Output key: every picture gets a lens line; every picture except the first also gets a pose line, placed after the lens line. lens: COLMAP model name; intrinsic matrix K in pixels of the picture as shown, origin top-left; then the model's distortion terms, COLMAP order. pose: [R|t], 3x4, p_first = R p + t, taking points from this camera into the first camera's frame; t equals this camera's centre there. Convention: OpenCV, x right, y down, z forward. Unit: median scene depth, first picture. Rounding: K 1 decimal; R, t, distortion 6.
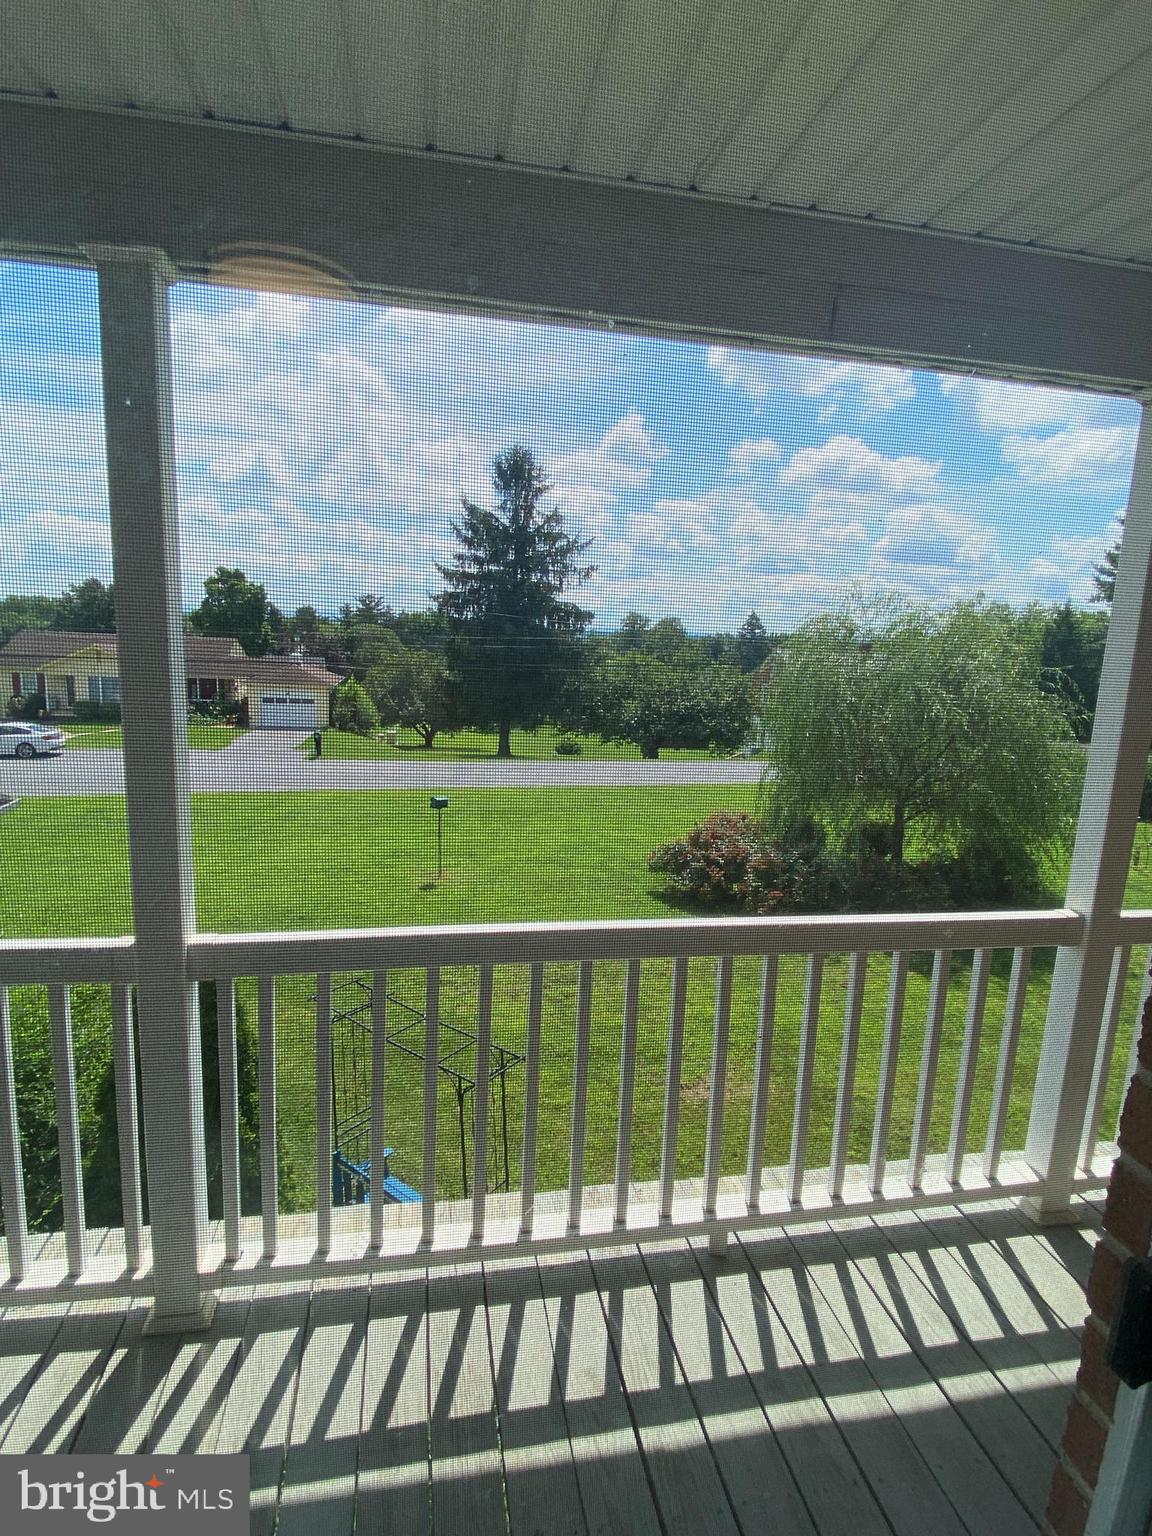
lens RADIAL K [[763.1, 0, 572.4], [0, 763.1, 766.6], [0, 0, 1]] dist [-0.002869, -0.004200]
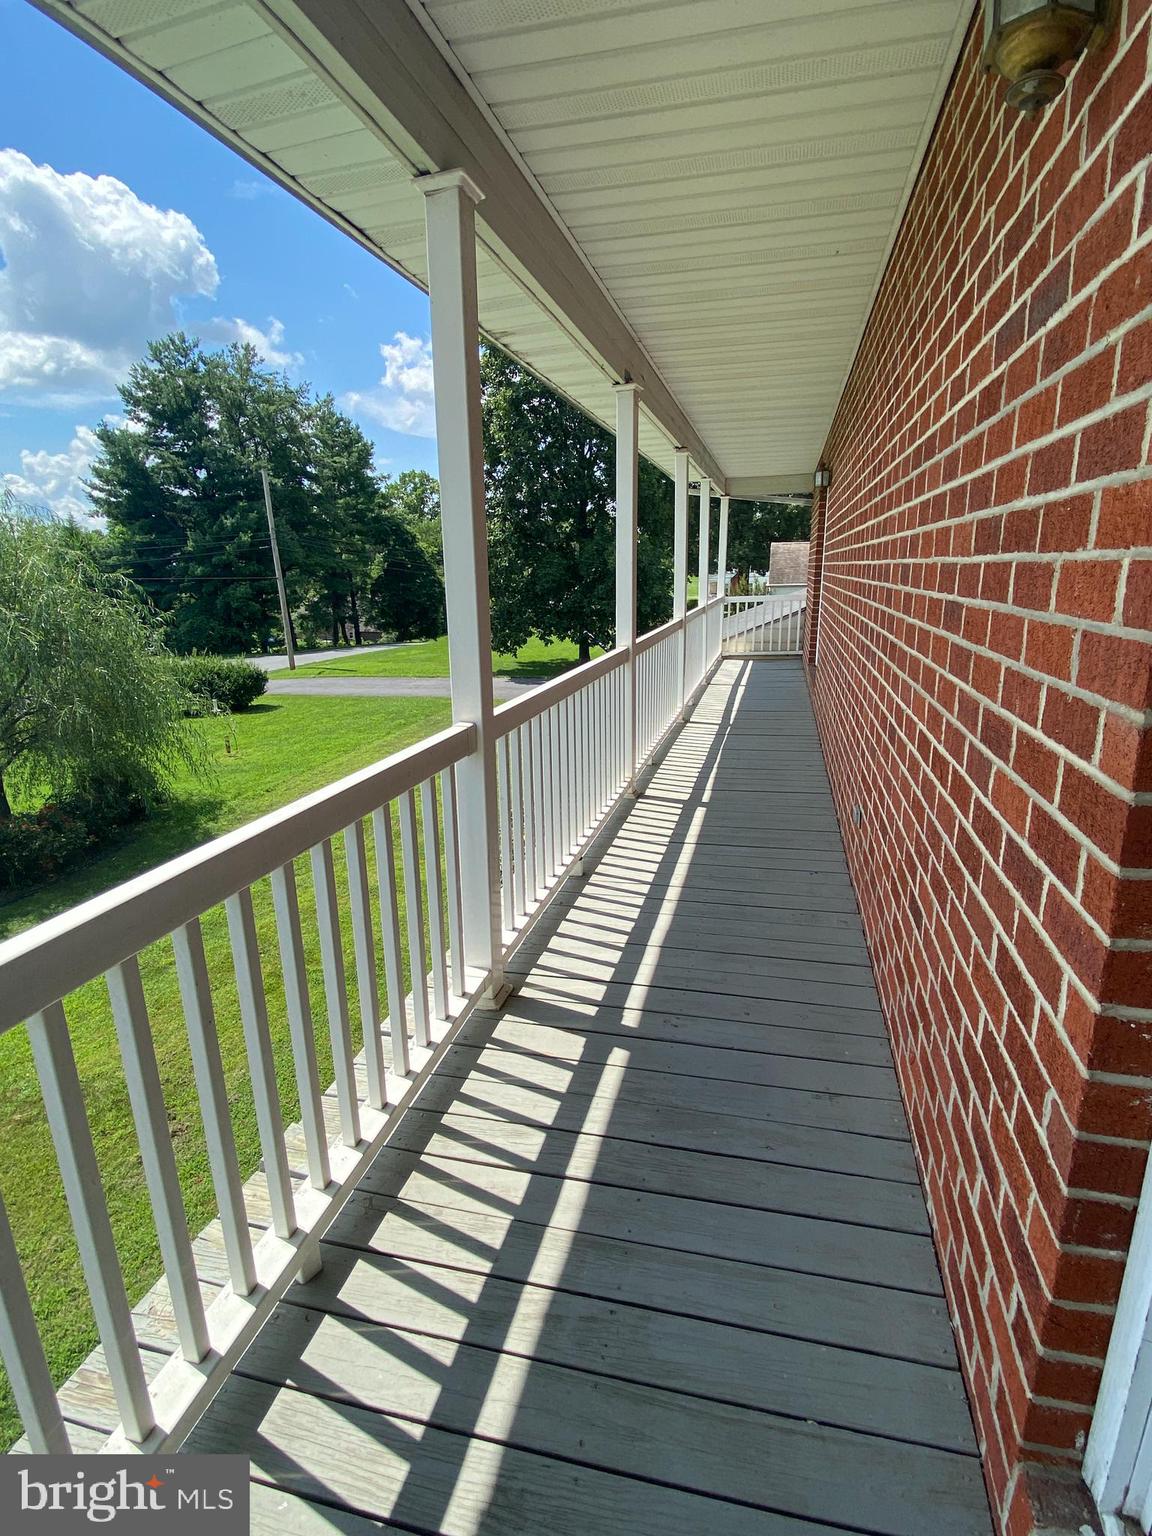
lens RADIAL K [[763.1, 0, 549.1], [0, 763.1, 762.6], [0, 0, 1]] dist [-0.002869, -0.004200]
pose [[0.447348, -0.283148, 0.848355, -0.213568], [0.199362, 0.956265, 0.214038, 0.044103], [-0.871857, 0.073381, 0.484232, 0.420001]]
